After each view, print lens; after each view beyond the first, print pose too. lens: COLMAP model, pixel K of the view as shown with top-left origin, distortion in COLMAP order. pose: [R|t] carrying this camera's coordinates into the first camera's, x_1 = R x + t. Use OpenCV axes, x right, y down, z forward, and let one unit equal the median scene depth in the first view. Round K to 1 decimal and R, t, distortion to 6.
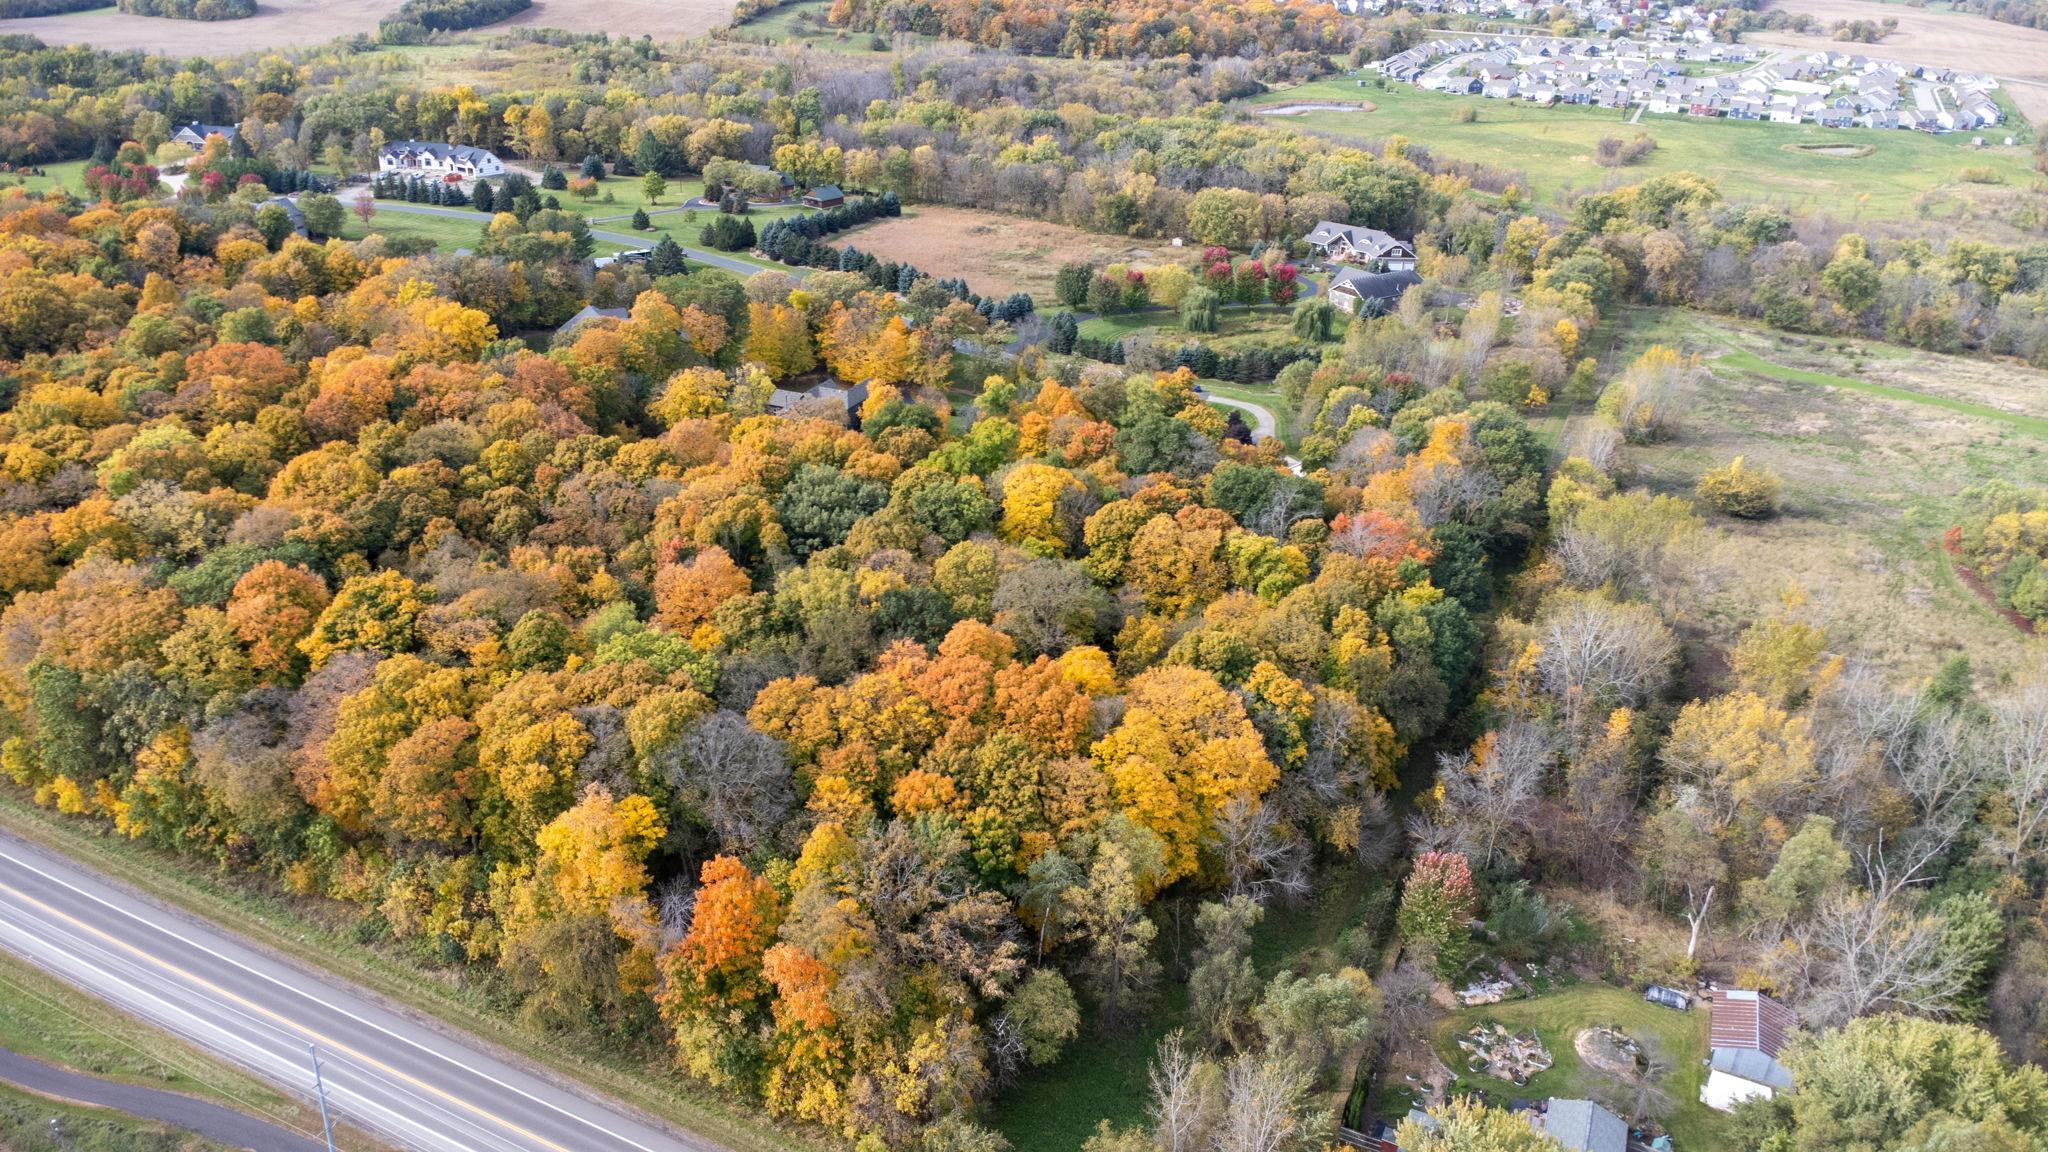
lens RADIAL K [[1475.3, 0, 1024.0], [0, 1475.3, 576.0], [0, 0, 1]] dist [0.044646, -0.066312]
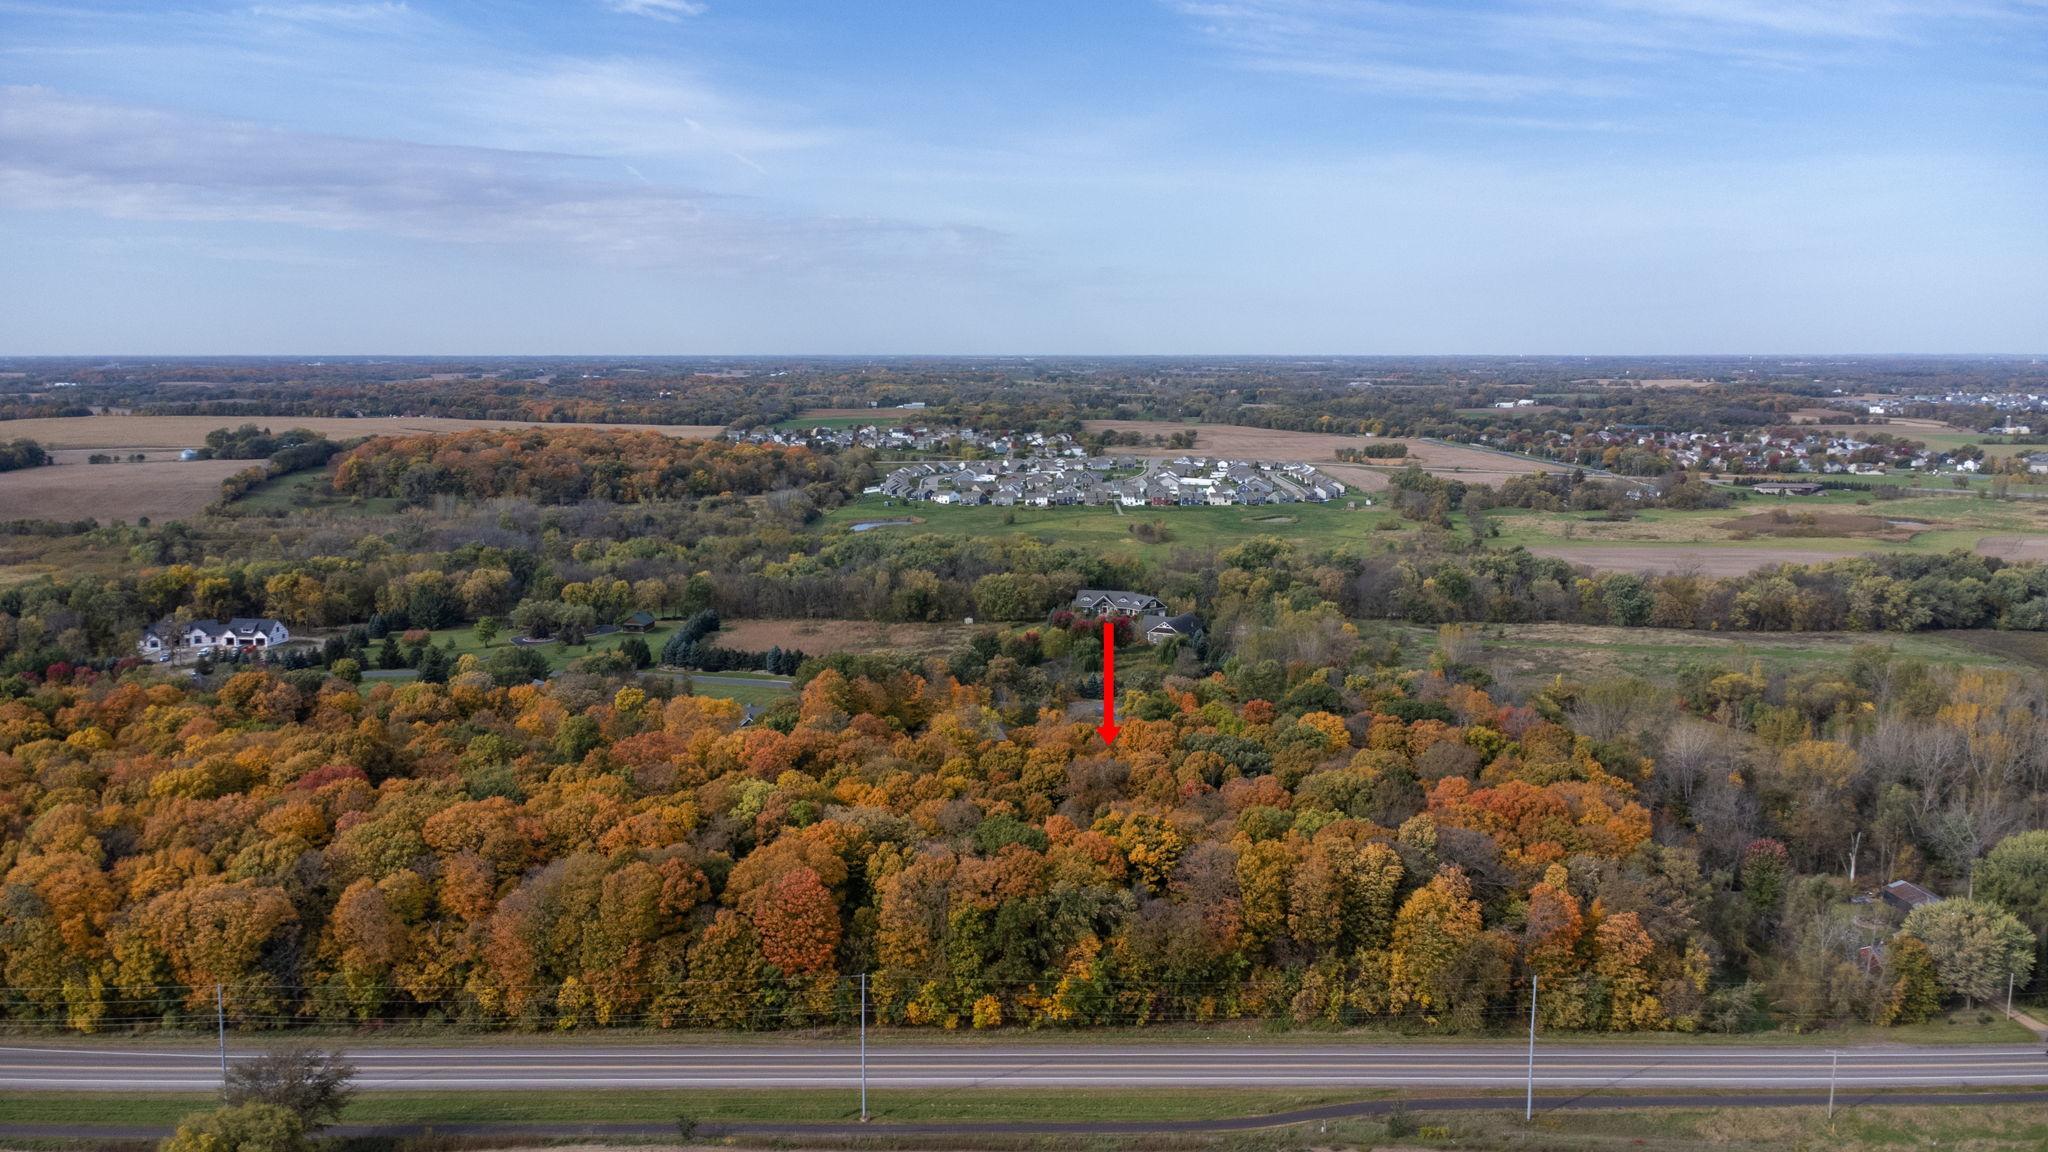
lens RADIAL K [[1536.9, 0, 1032.1], [0, 1536.9, 489.0], [0, 0, 1]] dist [0.008730, 0.003121]
pose [[0.882601, -0.073166, 0.464395, -0.617872], [0.225491, 0.932656, -0.281613, 0.055976], [-0.412516, 0.353269, 0.839662, -0.160846]]
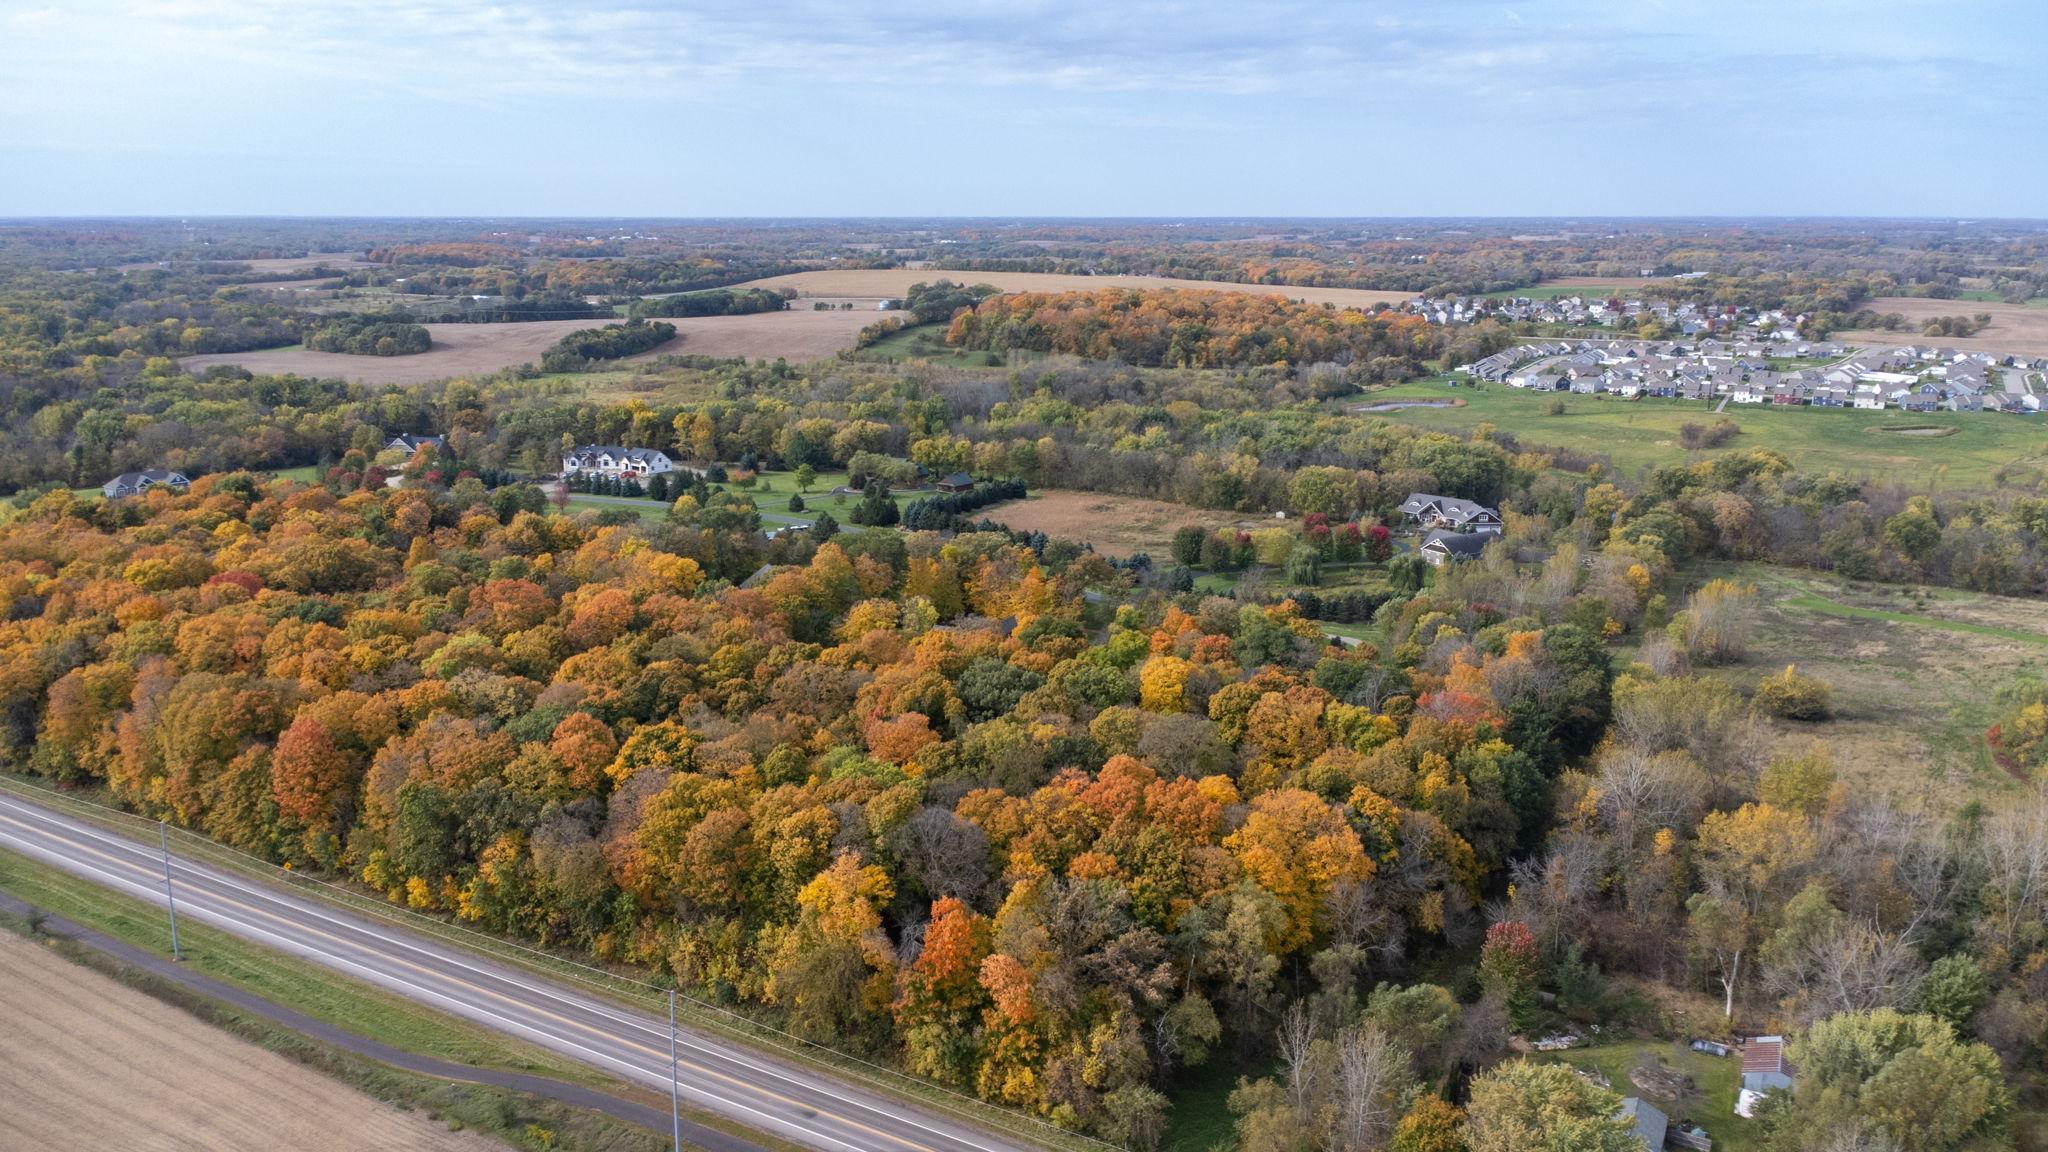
lens RADIAL K [[1543.1, 0, 1024.0], [0, 1543.1, 576.0], [0, 0, 1]] dist [0.011982, 0.005173]
pose [[0.997734, -0.015315, -0.065517, -0.016335], [0.001248, 0.977794, -0.209563, 0.082626], [0.067272, 0.209006, 0.975598, -0.165321]]
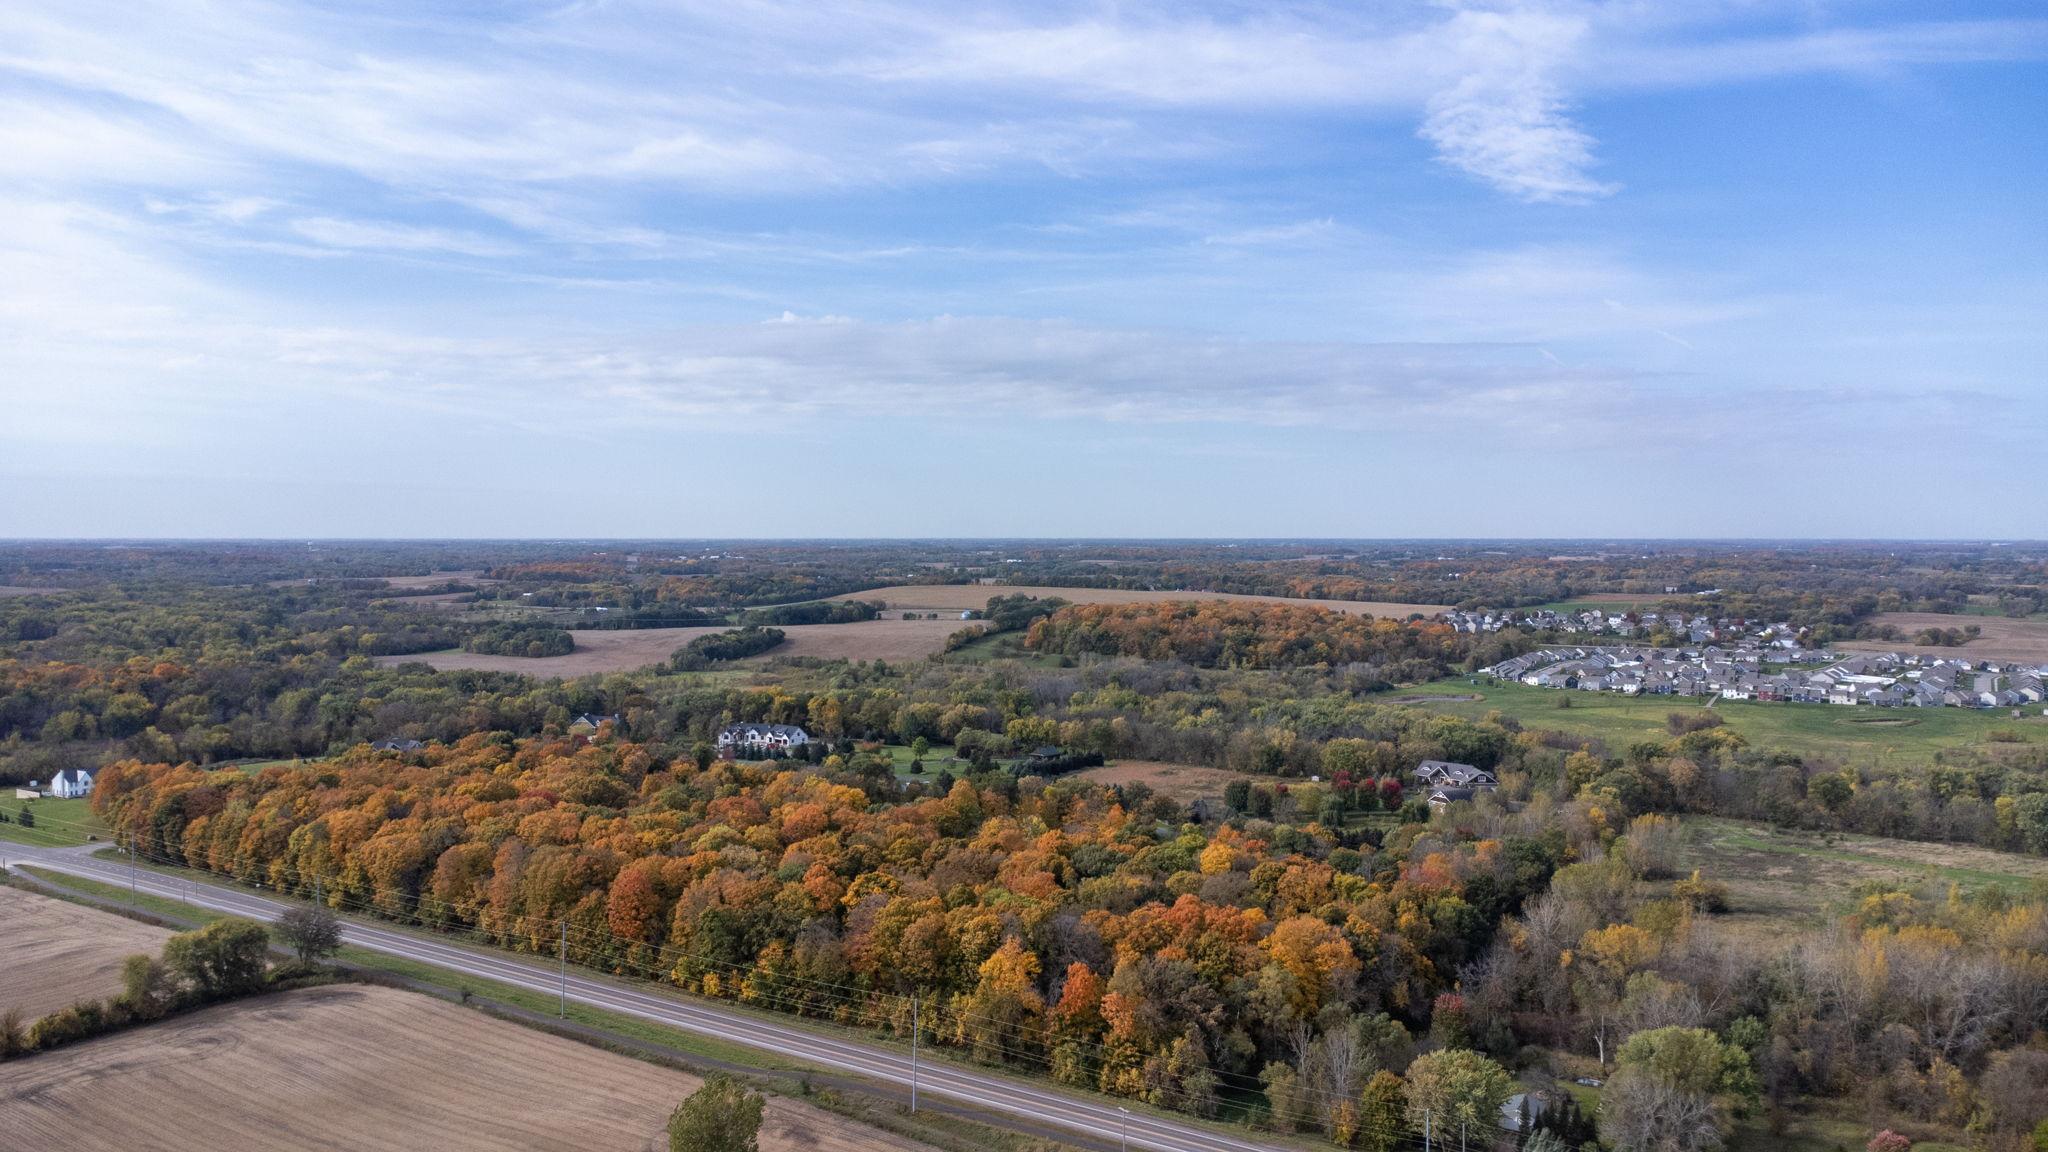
lens RADIAL K [[1515.4, 0, 1024.0], [0, 1515.4, 576.0], [0, 0, 1]] dist [0.002032, 0.024619]
pose [[0.994646, -0.027252, -0.099686, -0.021847], [-0.015288, 0.915189, -0.402735, 0.227497], [0.102207, 0.402103, 0.909872, -0.473804]]
